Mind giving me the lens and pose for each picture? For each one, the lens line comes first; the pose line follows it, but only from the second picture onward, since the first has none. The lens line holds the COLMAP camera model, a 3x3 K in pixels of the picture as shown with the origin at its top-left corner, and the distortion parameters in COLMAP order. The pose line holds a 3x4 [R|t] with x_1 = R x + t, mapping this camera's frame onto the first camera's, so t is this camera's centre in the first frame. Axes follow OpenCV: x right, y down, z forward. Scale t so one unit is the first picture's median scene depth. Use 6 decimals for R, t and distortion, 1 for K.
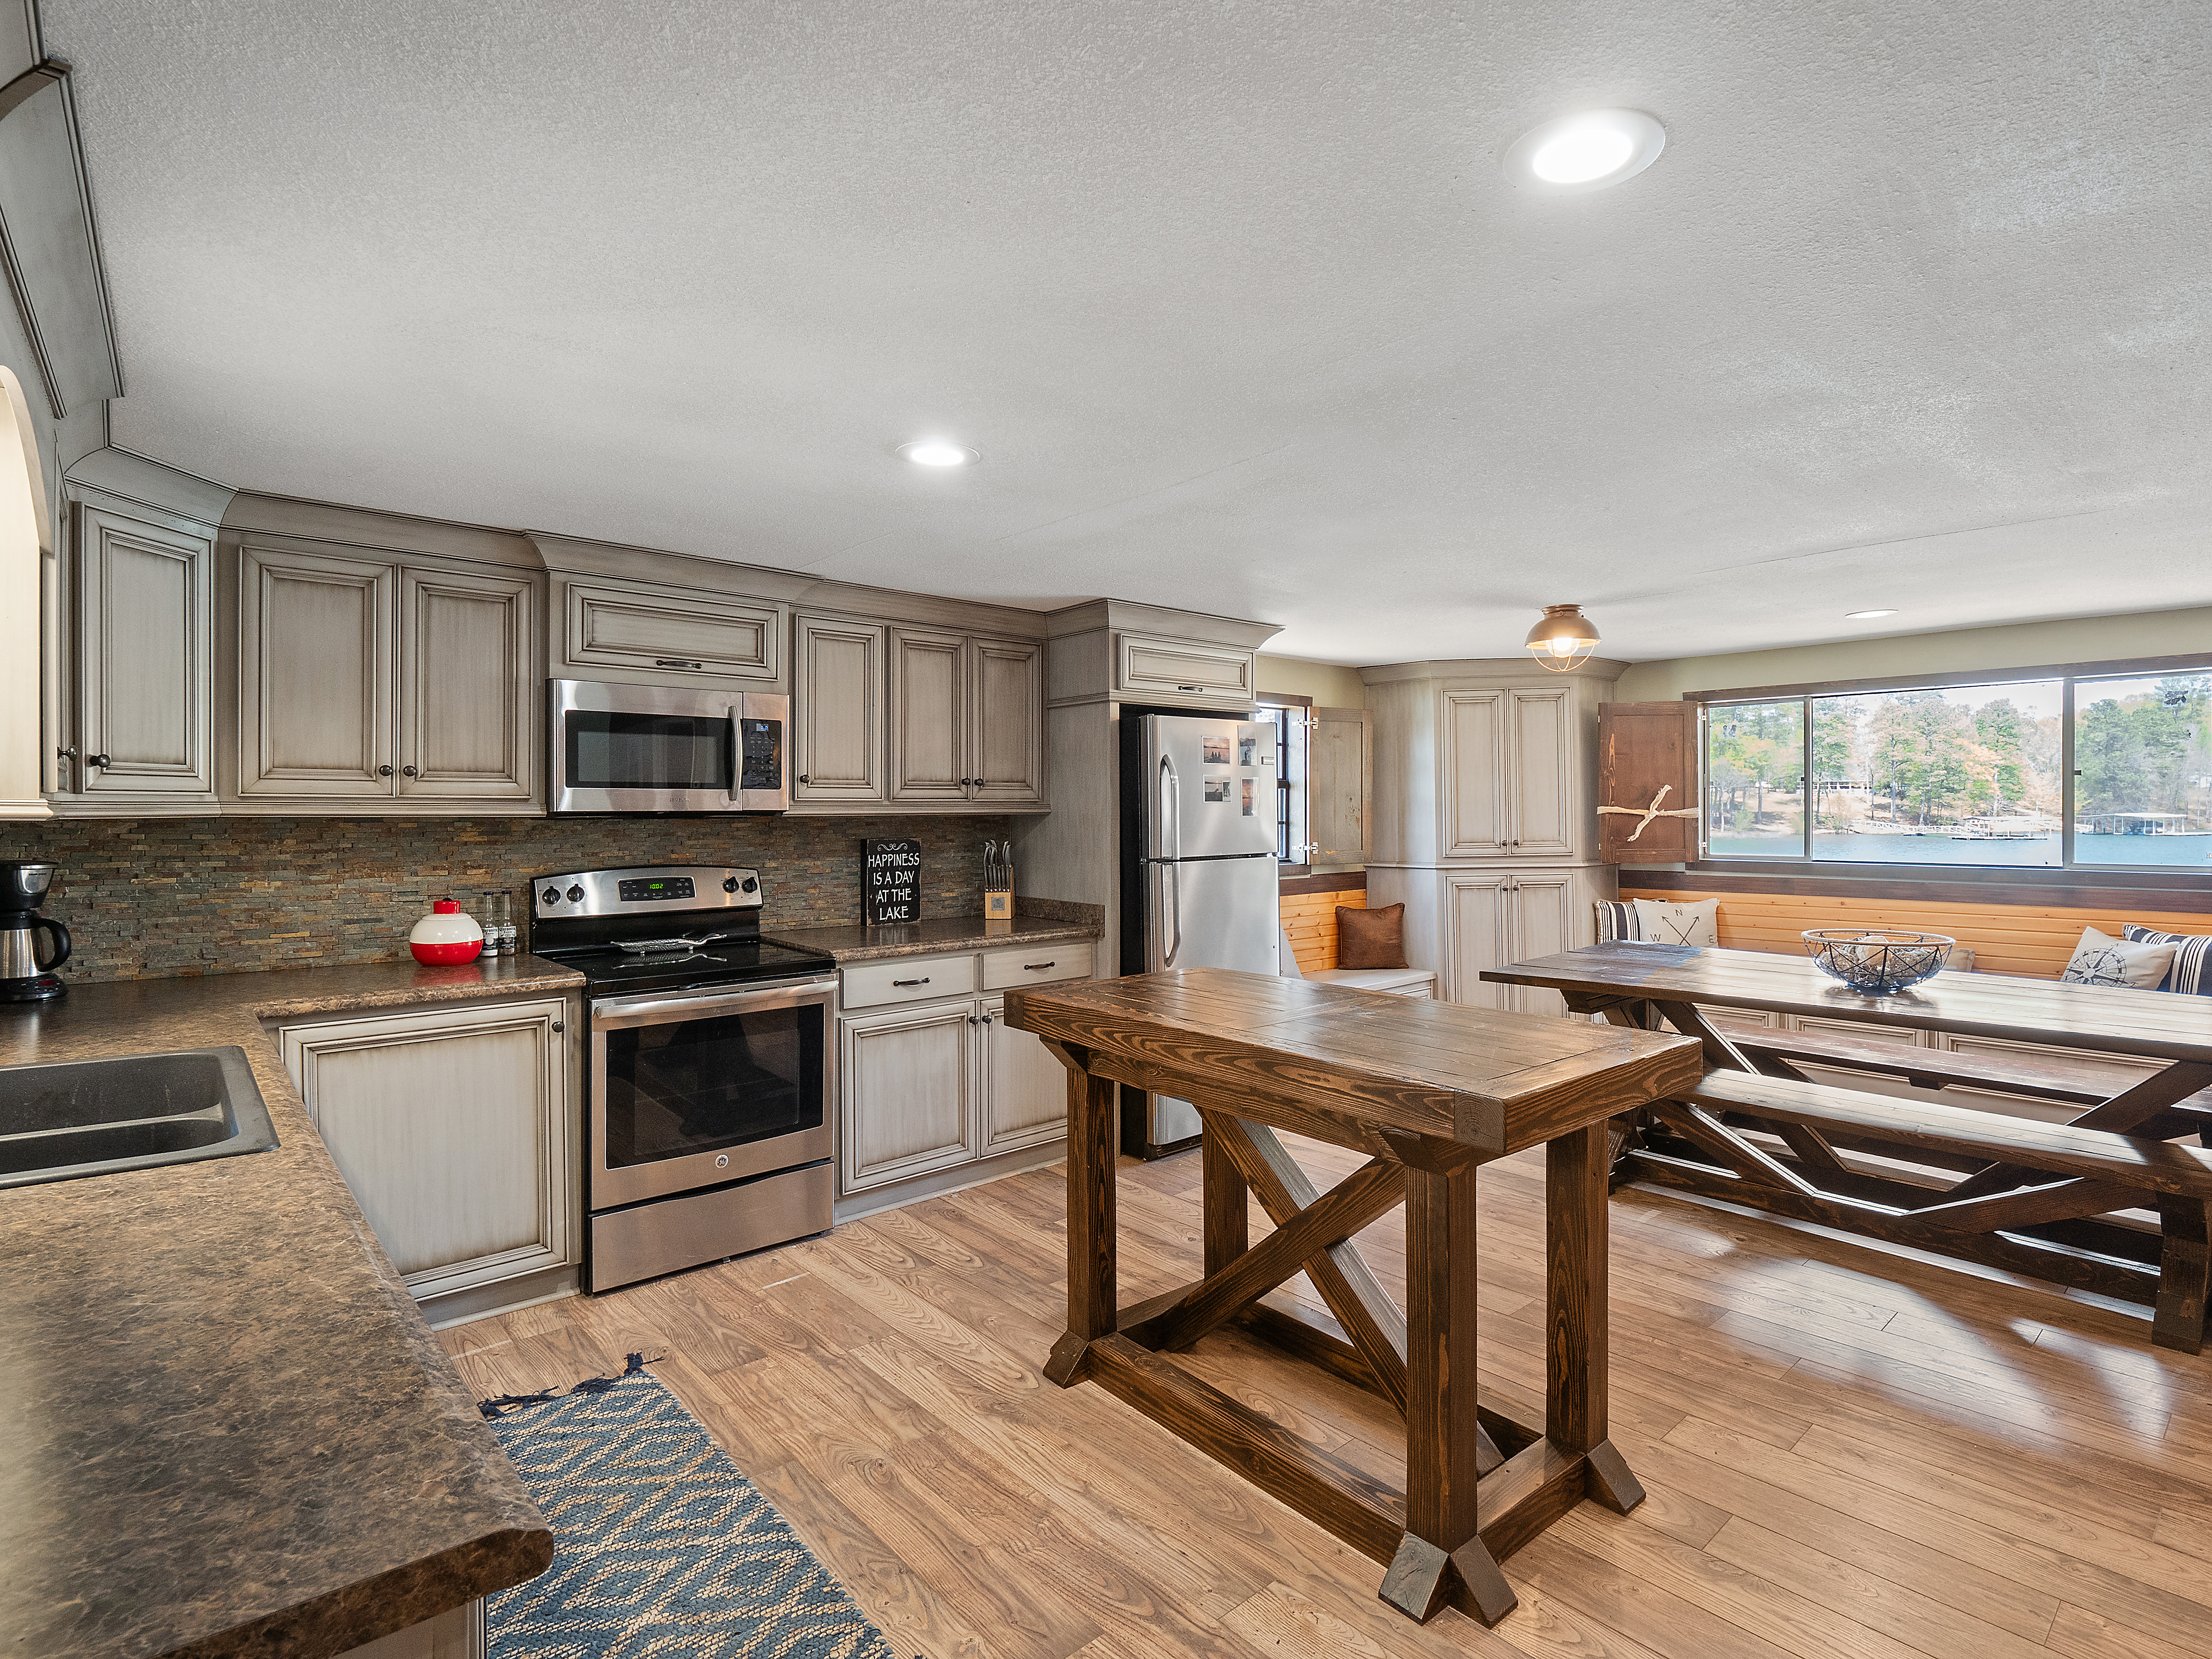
lens RADIAL K [[1096.6, 0, 1113.6], [0, 1096.6, 821.2], [0, 0, 1]] dist [-0.015269, 0.000299]
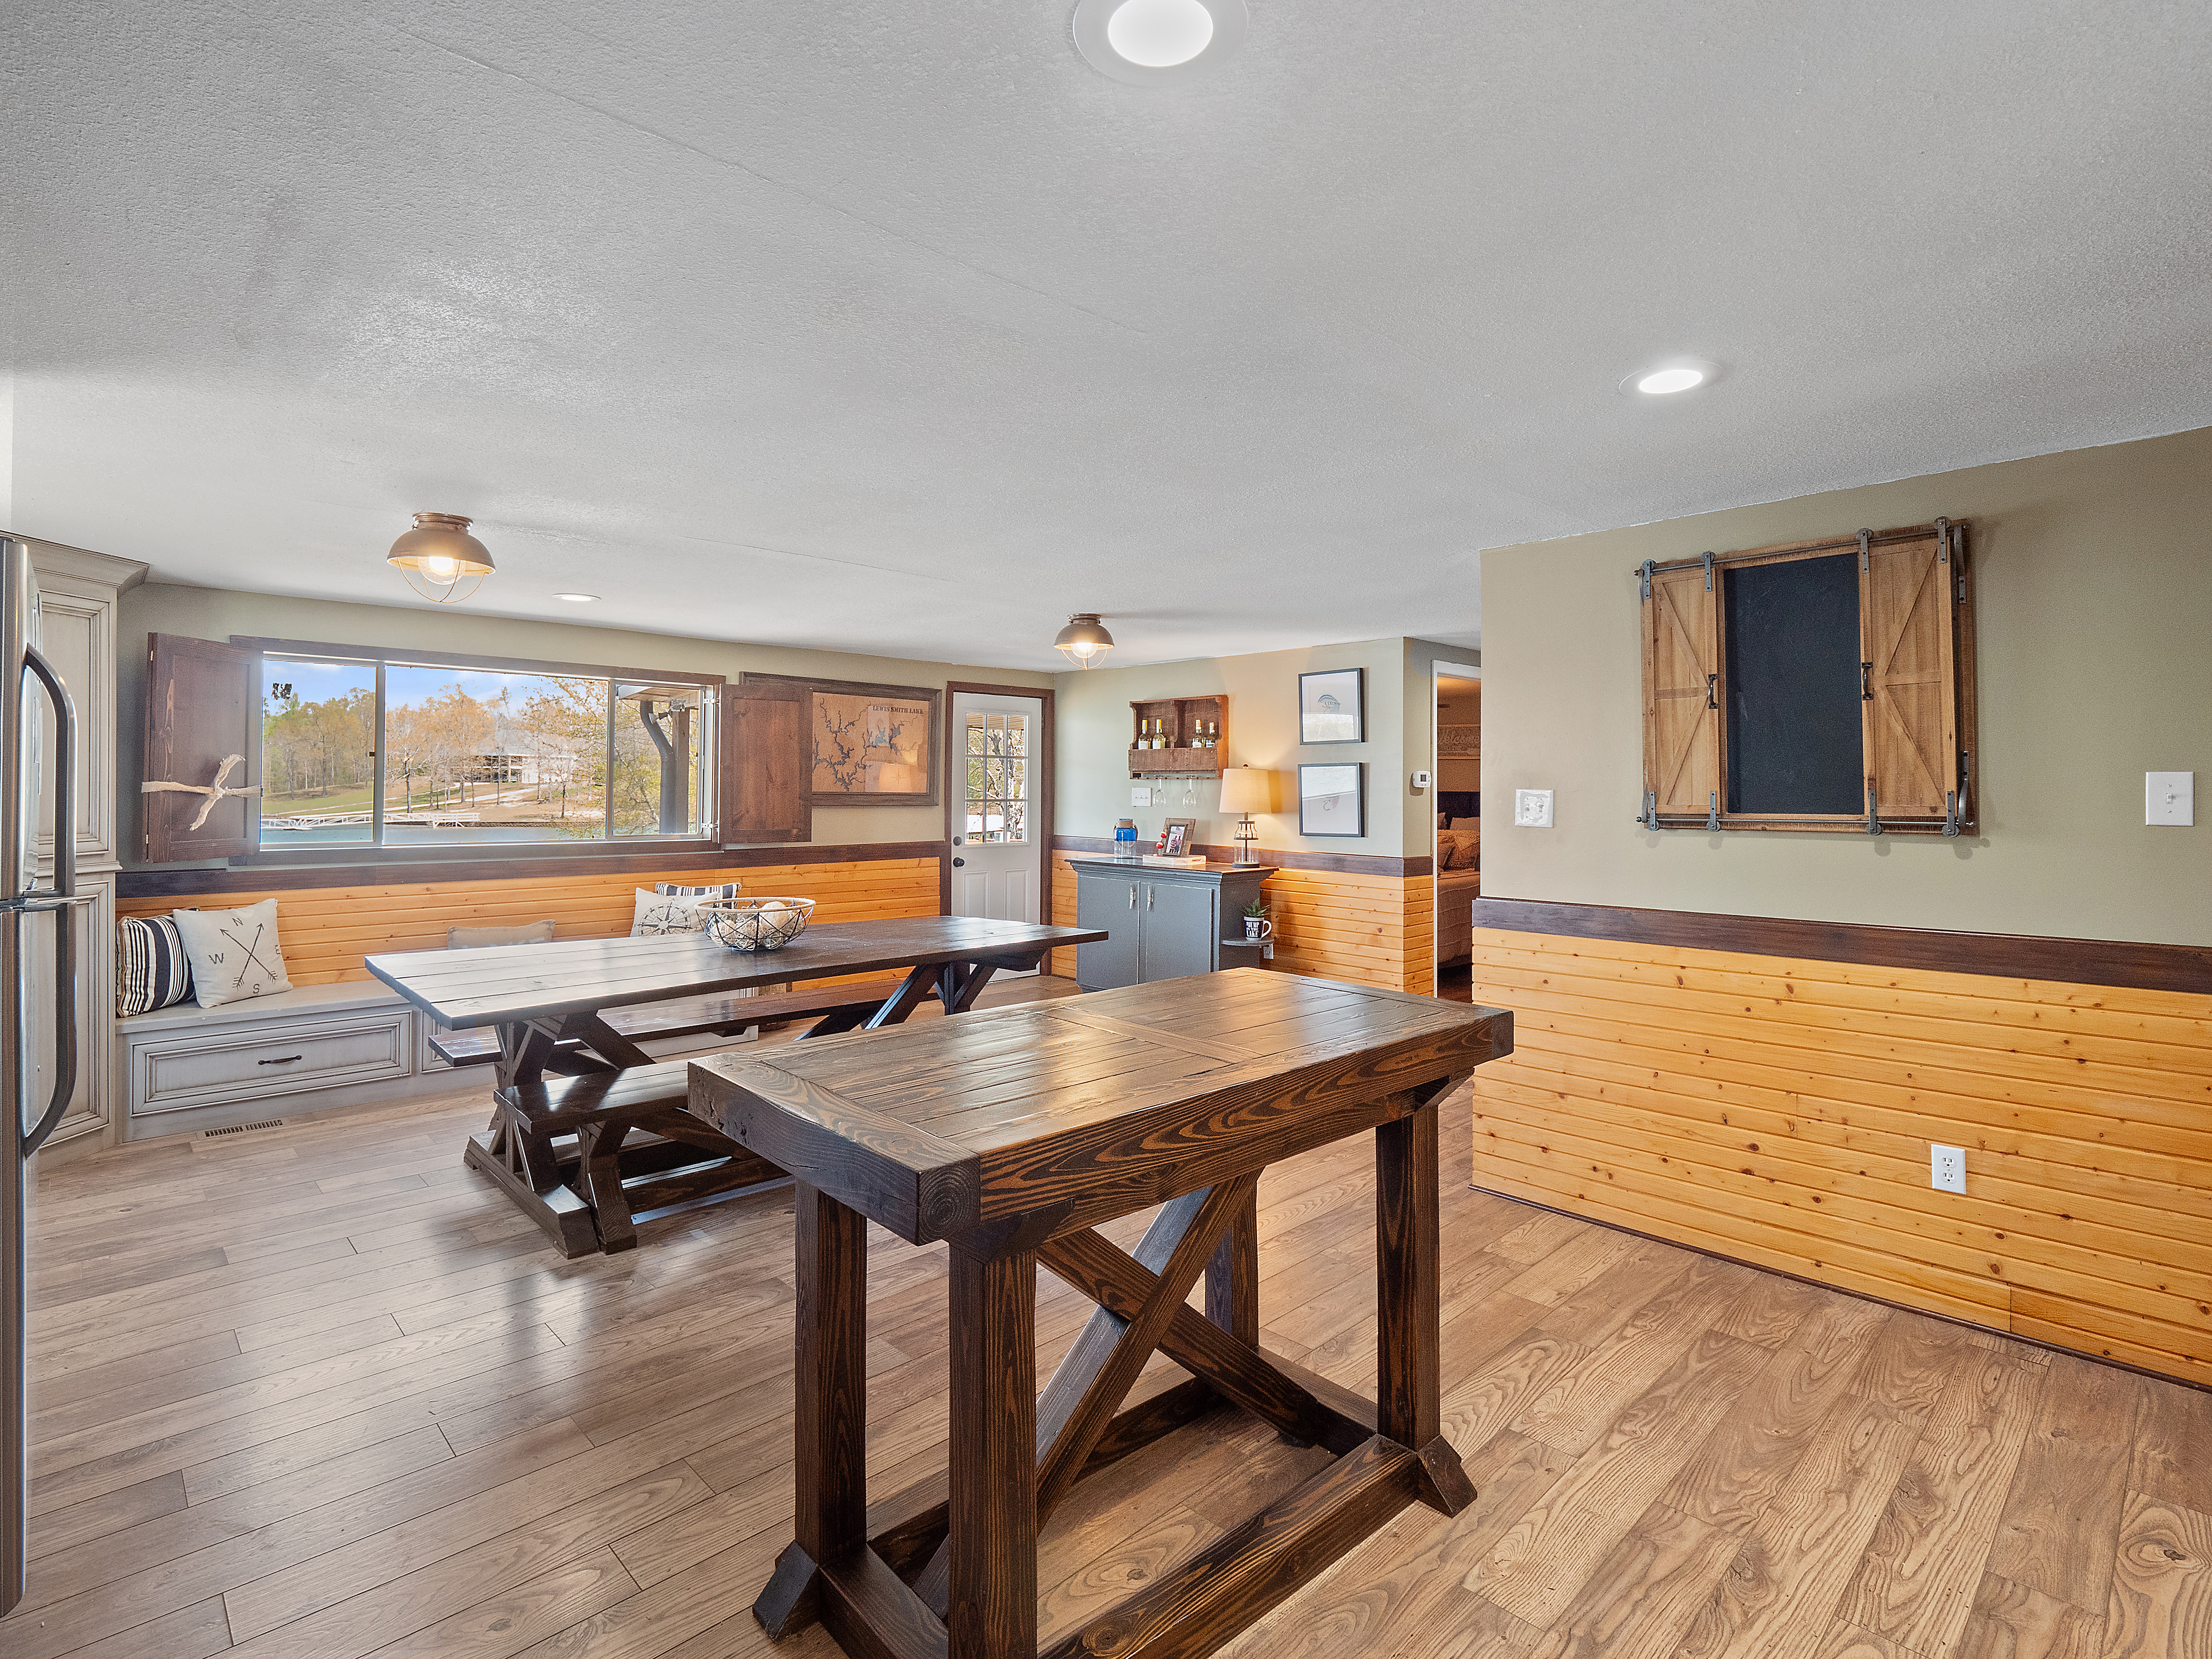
lens RADIAL K [[1096.6, 0, 1068.6], [0, 1096.6, 785.0], [0, 0, 1]] dist [-0.015269, 0.000299]
pose [[-0.021952, 0.011536, 0.999692, -0.378668], [0.005374, 0.999920, -0.011420, -0.000579], [-0.999745, 0.005122, -0.022013, 0.637041]]
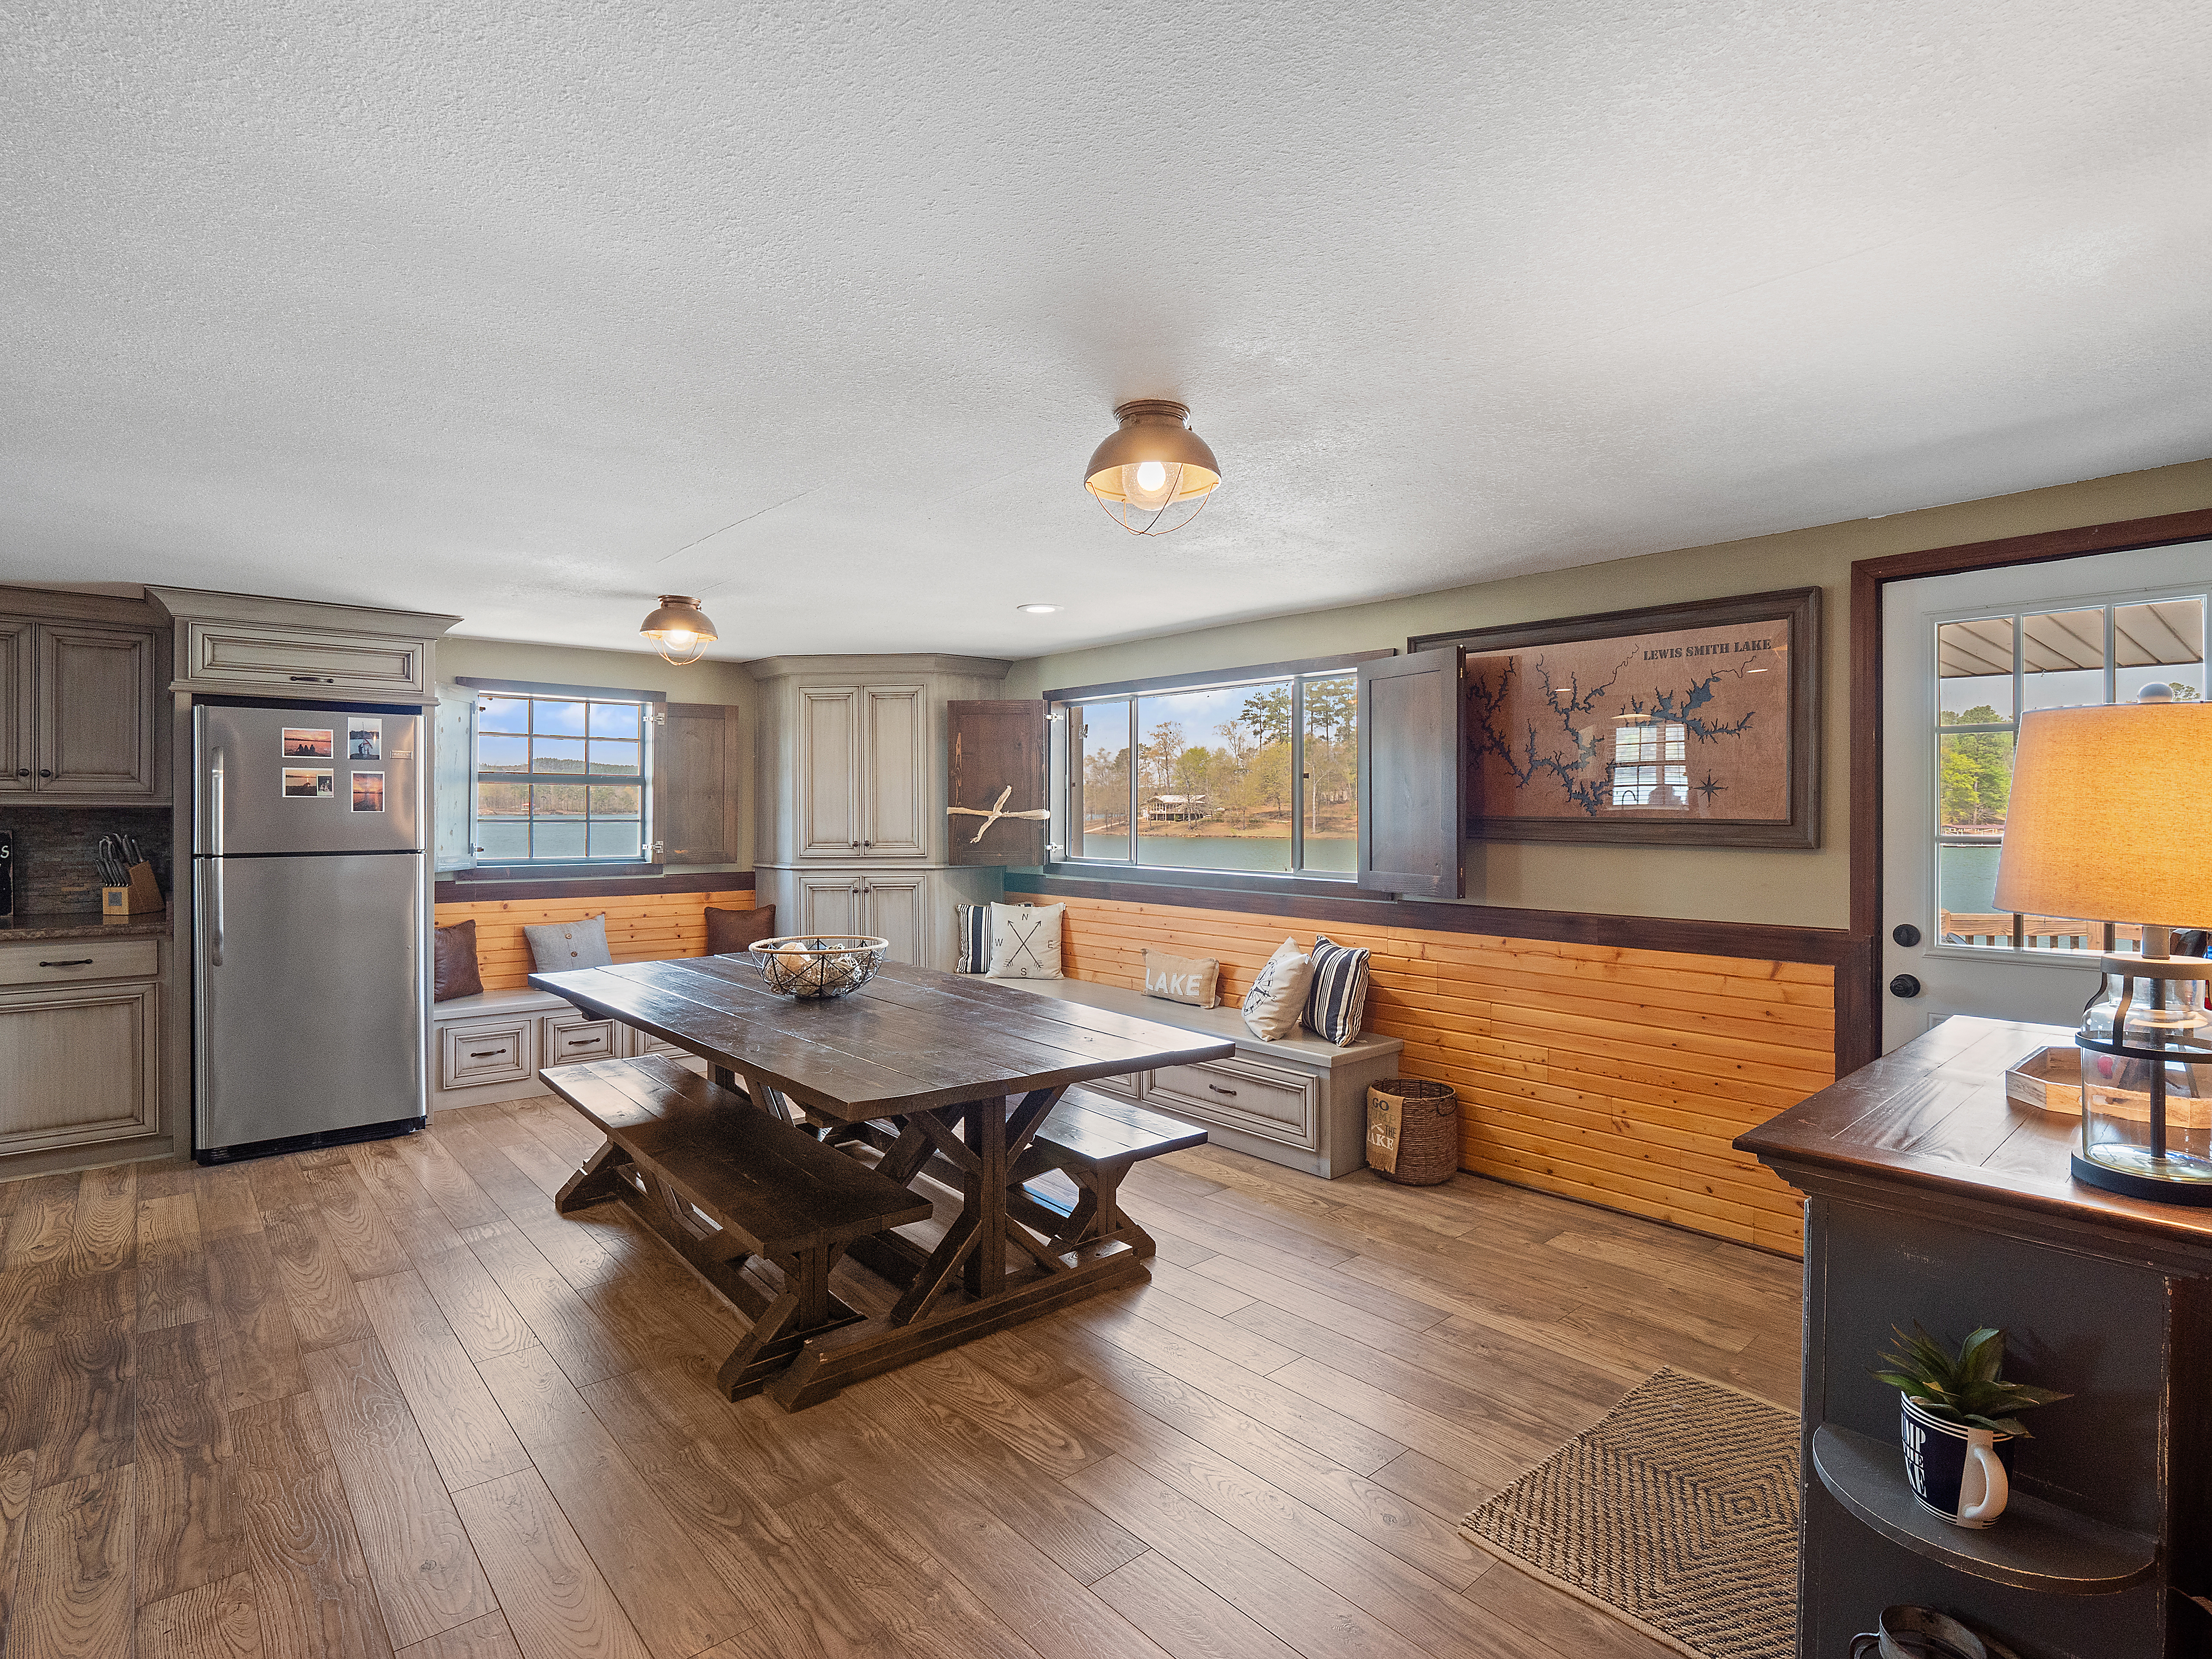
lens RADIAL K [[1096.6, 0, 1094.8], [0, 1096.6, 816.7], [0, 0, 1]] dist [-0.015269, 0.000299]
pose [[0.999943, 0.010645, -0.000569, 0.847924], [-0.010647, 0.999937, -0.003655, -0.003802], [0.000530, 0.003661, 0.999993, 0.040265]]
